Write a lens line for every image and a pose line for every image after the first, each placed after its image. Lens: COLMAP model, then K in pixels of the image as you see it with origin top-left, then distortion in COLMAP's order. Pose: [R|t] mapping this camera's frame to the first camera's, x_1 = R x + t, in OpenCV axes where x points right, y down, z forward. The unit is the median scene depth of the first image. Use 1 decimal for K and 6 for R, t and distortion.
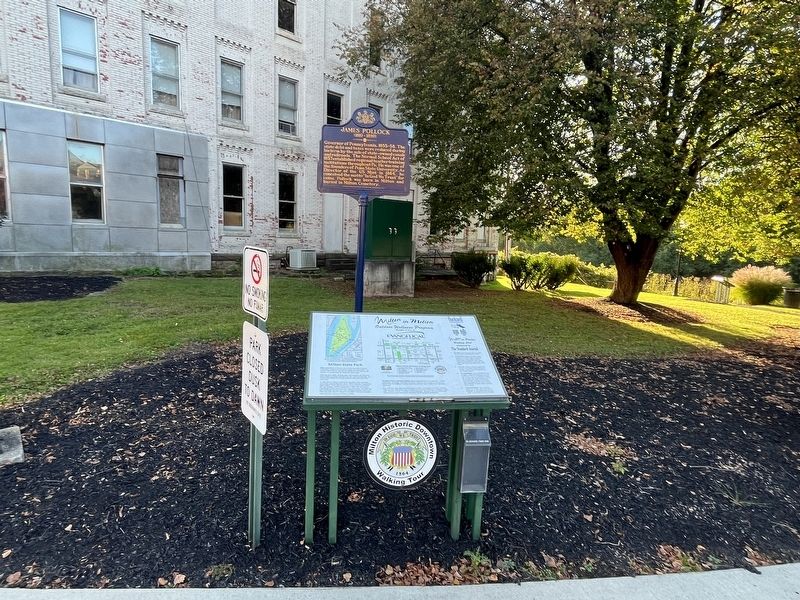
lens RADIAL K [[446.0, 0, 400.0], [0, 446.0, 300.0], [0, 0, 1]] dist [0.002571, -0.000401]
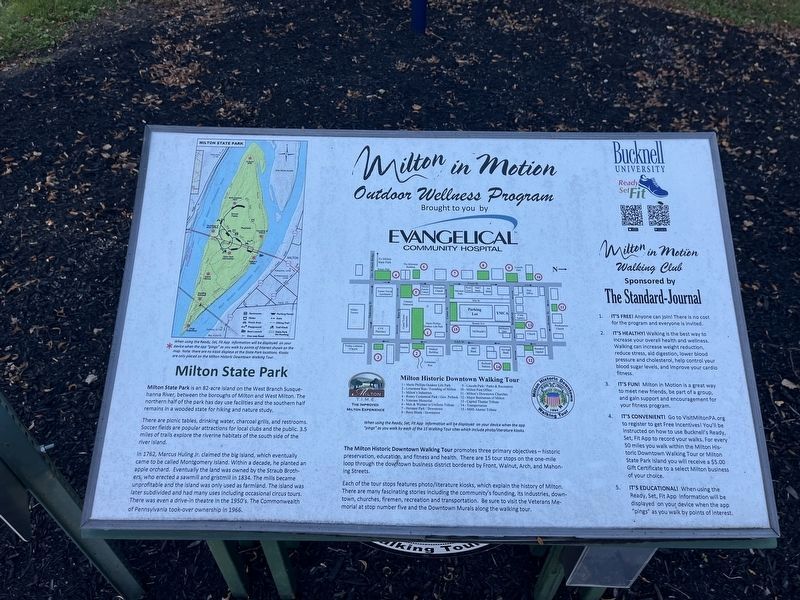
lens RADIAL K [[609.1, 0, 400.0], [0, 609.1, 300.0], [0, 0, 1]] dist [0.080472, -0.118056]
pose [[0.984571, 0.090954, -0.149491, 0.047574], [0.014291, 0.809652, 0.586737, -0.136135], [0.174401, -0.579820, 0.795860, 0.709116]]
